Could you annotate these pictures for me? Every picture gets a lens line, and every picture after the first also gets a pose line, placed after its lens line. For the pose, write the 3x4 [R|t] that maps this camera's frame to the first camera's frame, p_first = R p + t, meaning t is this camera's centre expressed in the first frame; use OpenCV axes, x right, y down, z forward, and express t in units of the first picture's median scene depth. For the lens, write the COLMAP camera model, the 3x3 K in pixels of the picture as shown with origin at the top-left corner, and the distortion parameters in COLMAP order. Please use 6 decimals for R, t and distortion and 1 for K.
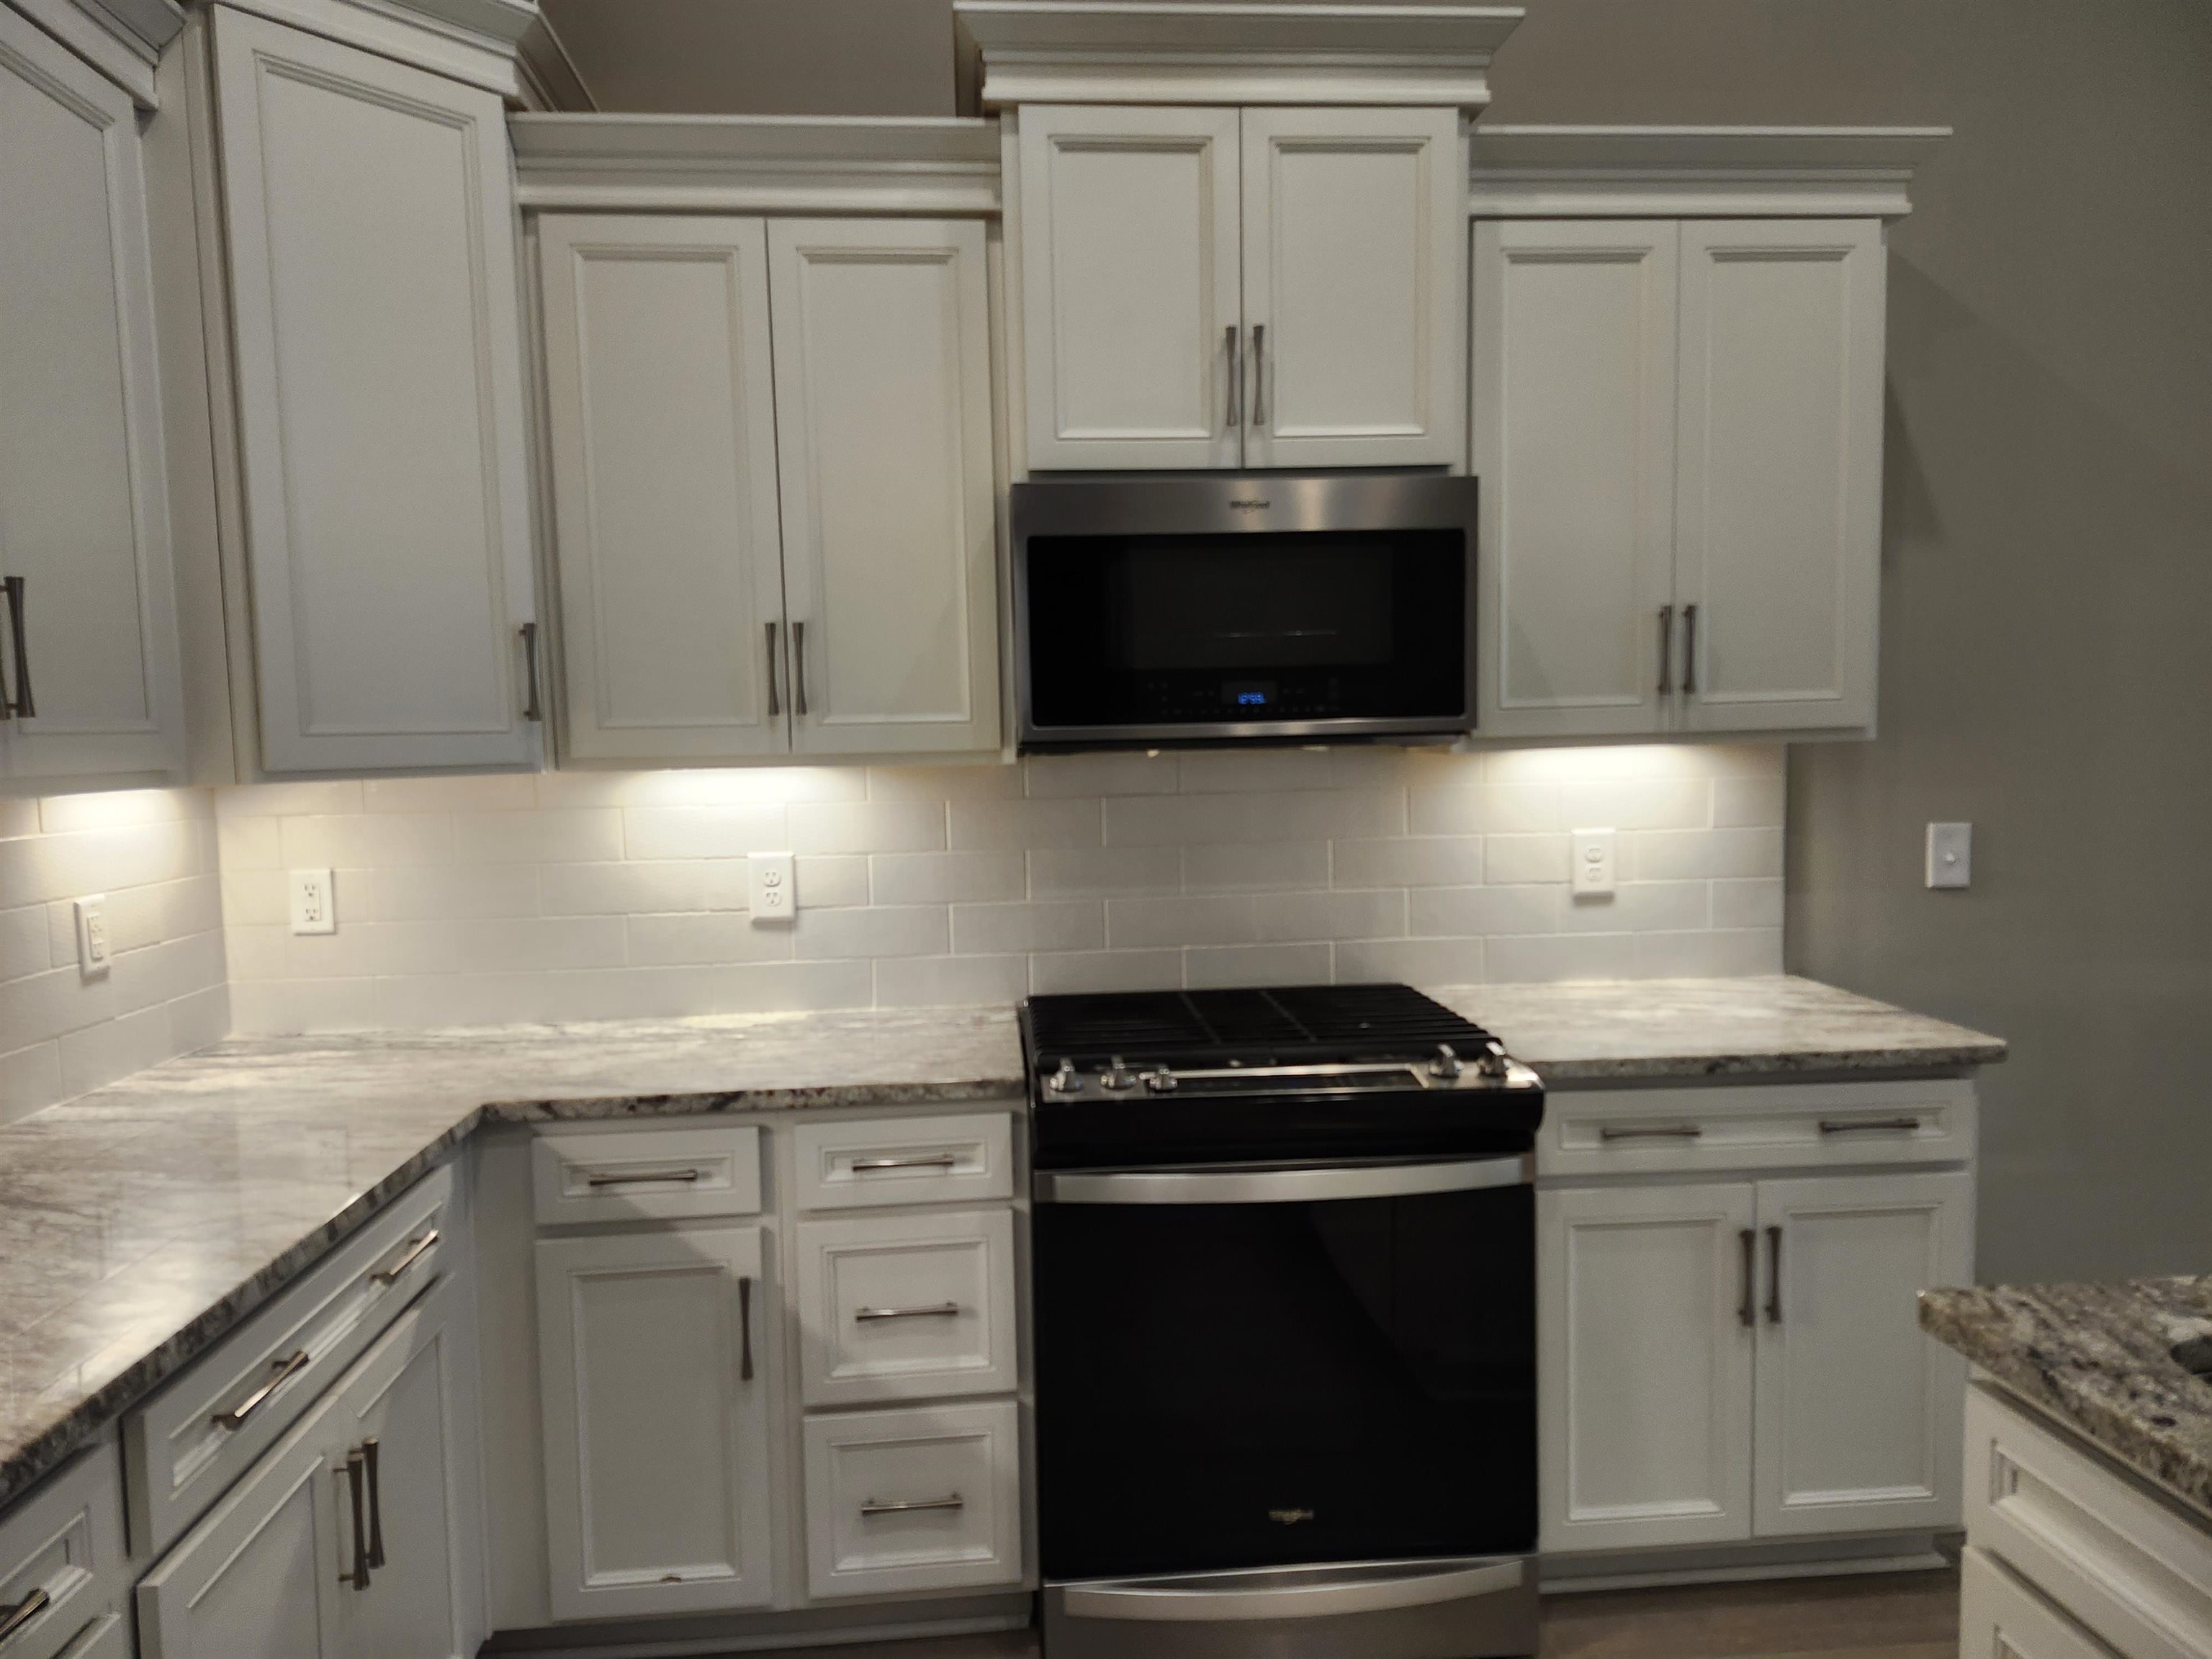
lens RADIAL K [[1535.9, 0, 1104.6], [0, 1535.9, 847.1], [0, 0, 1]] dist [0.086382, -0.089622]
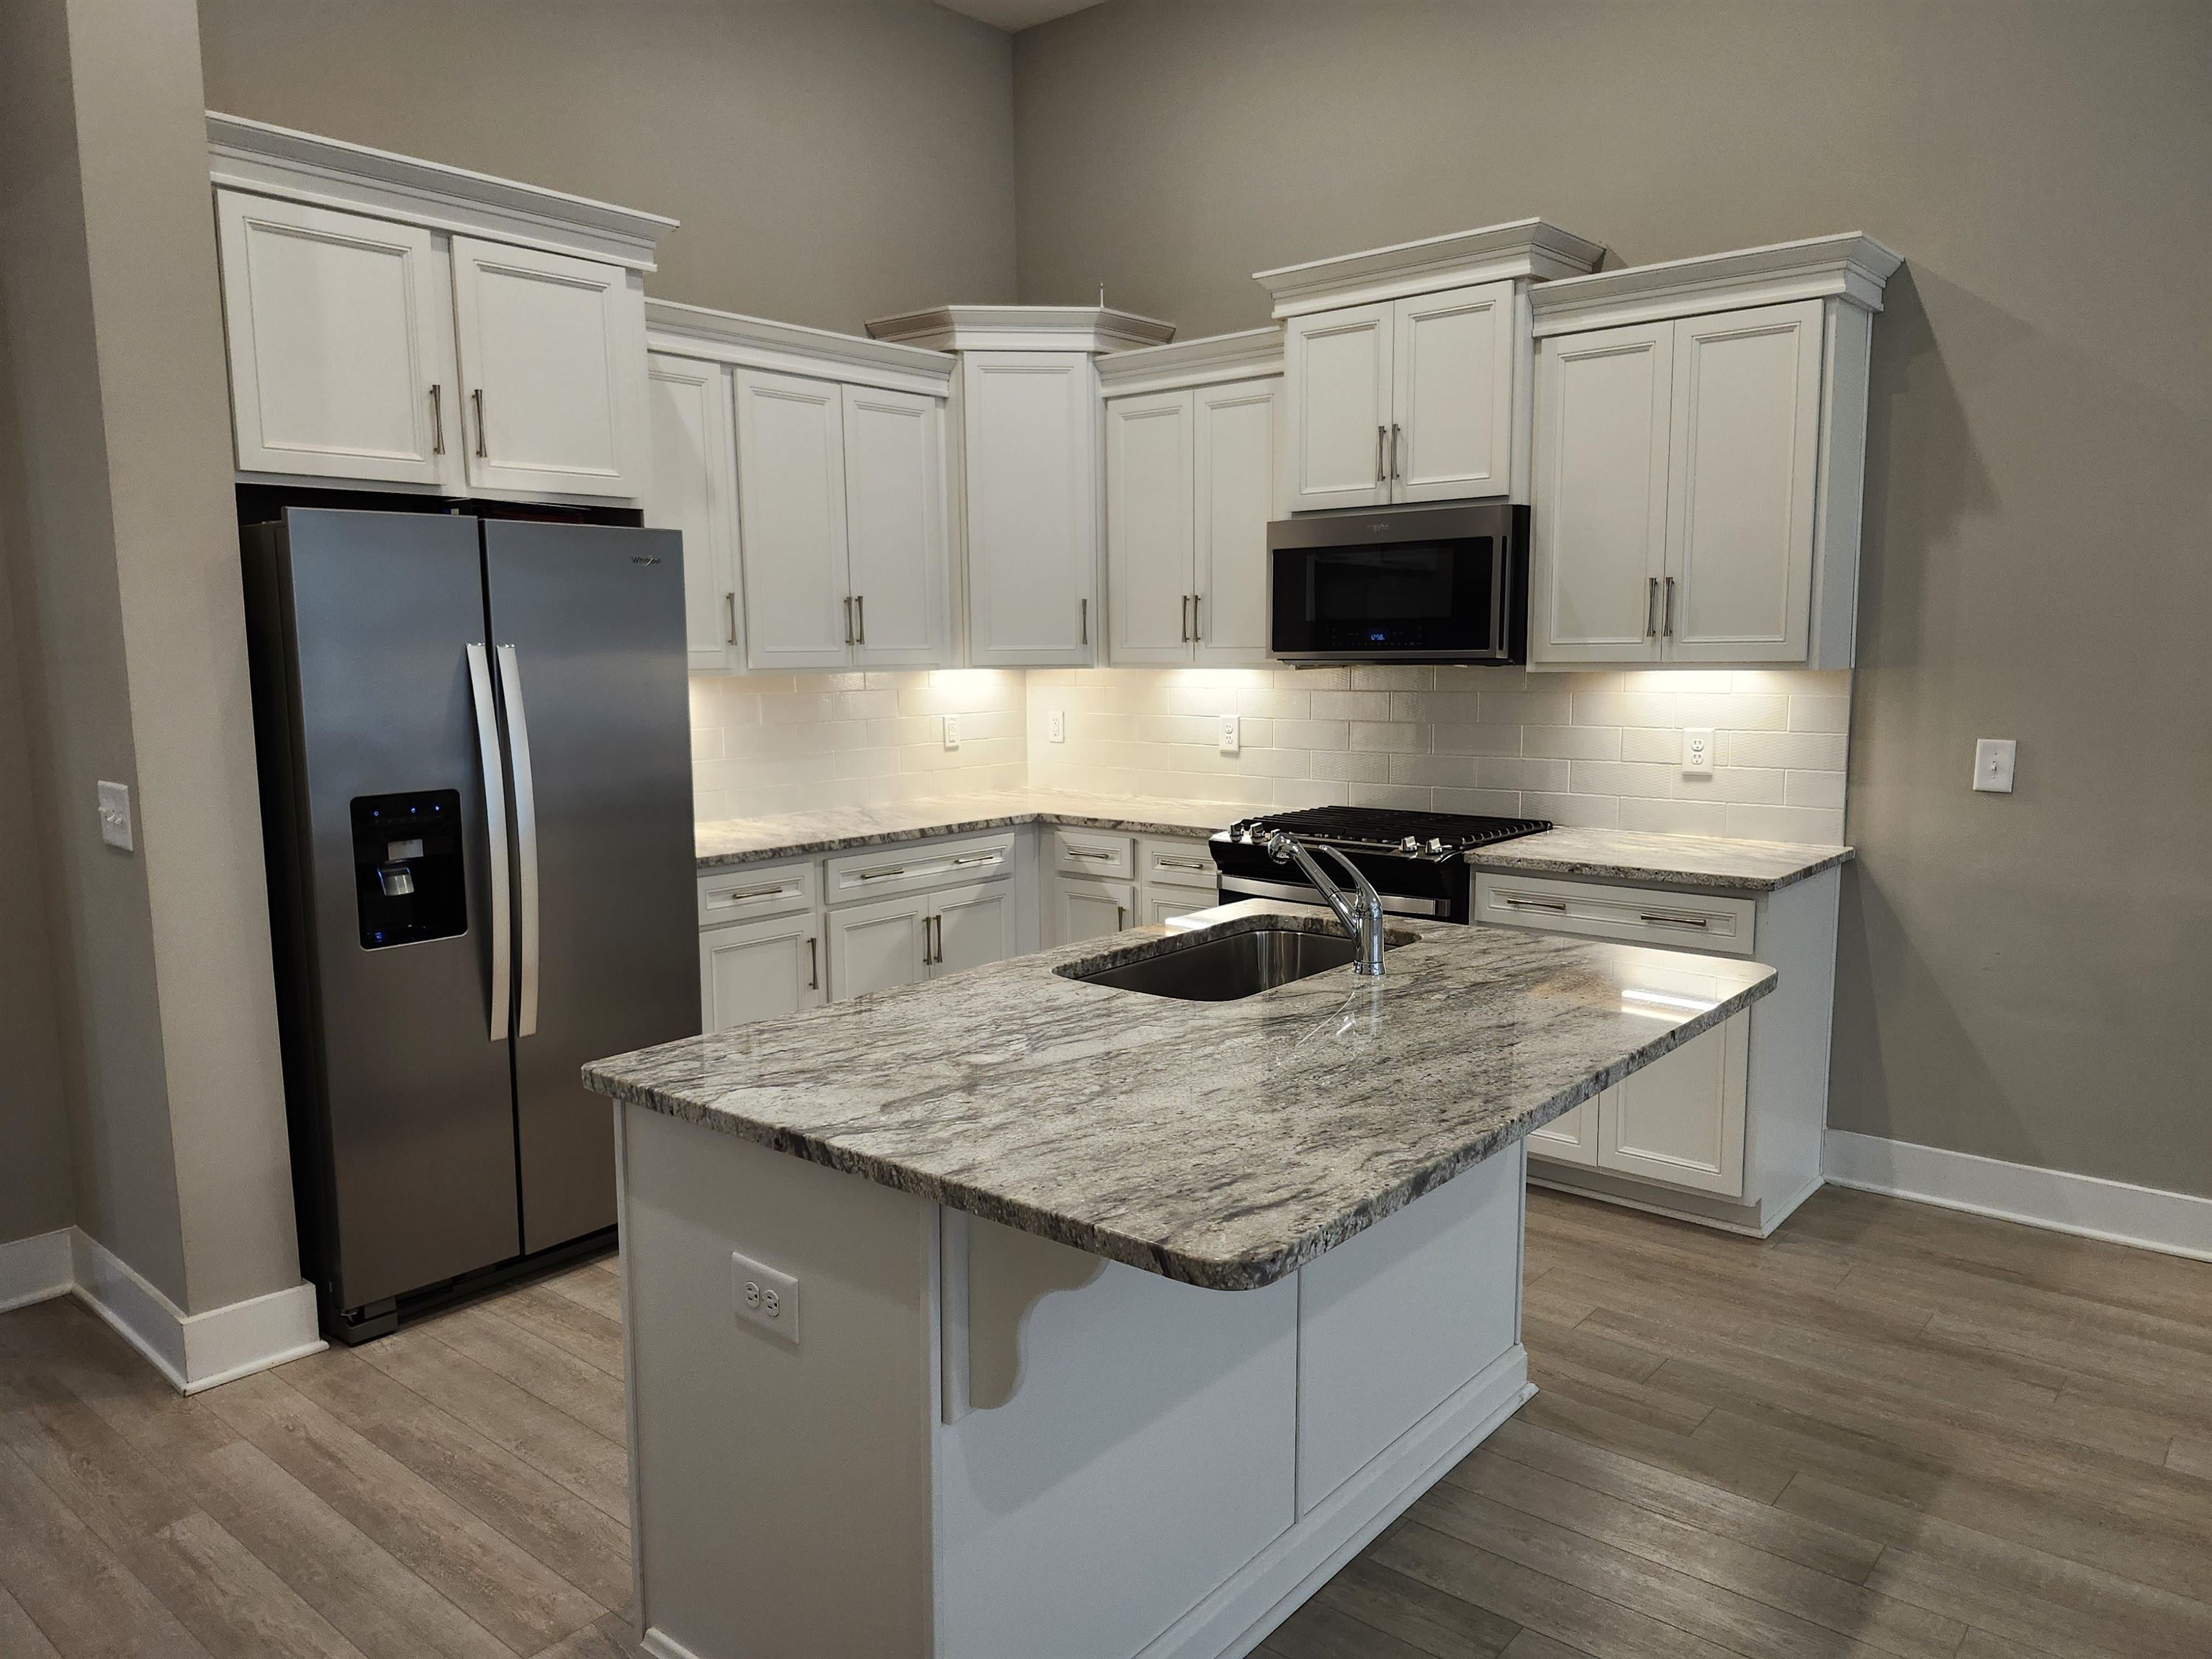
lens RADIAL K [[1535.9, 0, 1112.7], [0, 1535.9, 844.6], [0, 0, 1]] dist [0.086382, -0.089622]
pose [[0.709774, 0.109203, -0.695914, 1.160681], [-0.062529, 0.993778, 0.092169, -0.003810], [0.701649, -0.021904, 0.712186, -0.493459]]
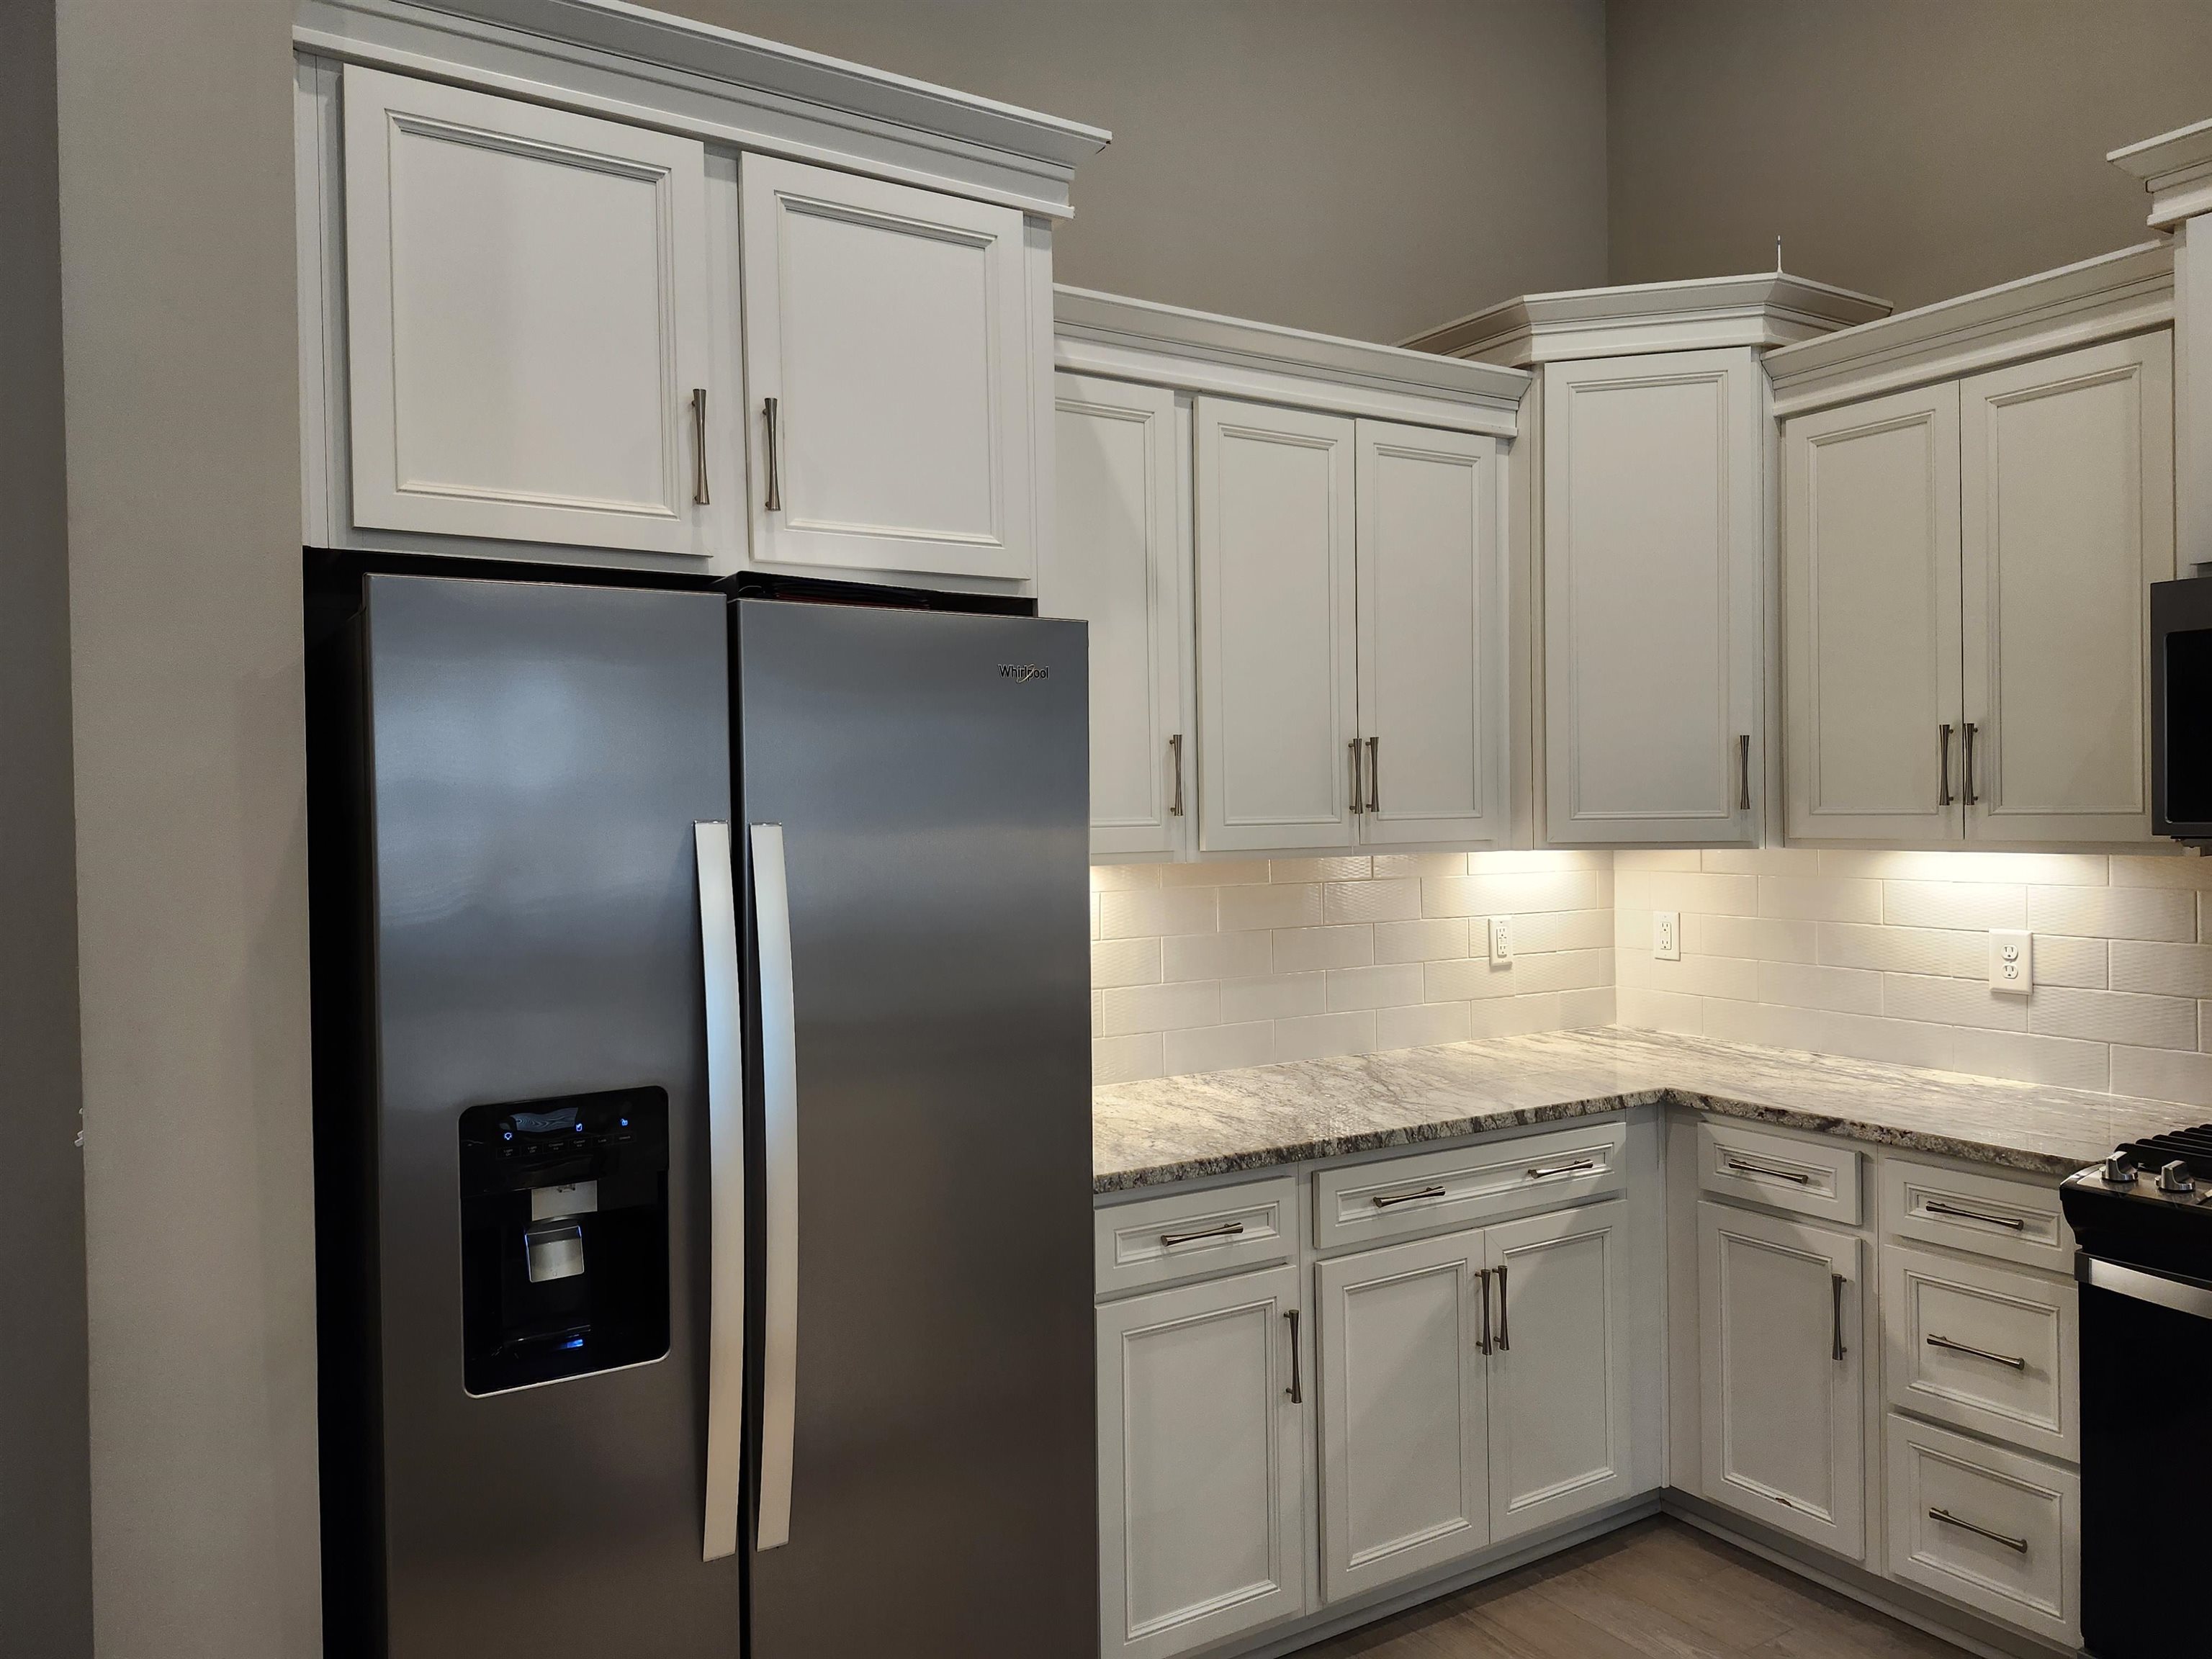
lens RADIAL K [[1535.9, 0, 1092.7], [0, 1535.9, 827.7], [0, 0, 1]] dist [0.086382, -0.089622]
pose [[0.456832, 0.027228, -0.889136, 0.539991], [-0.066302, 0.997793, -0.003510, -0.024700], [0.887079, 0.060555, 0.457629, -0.085099]]
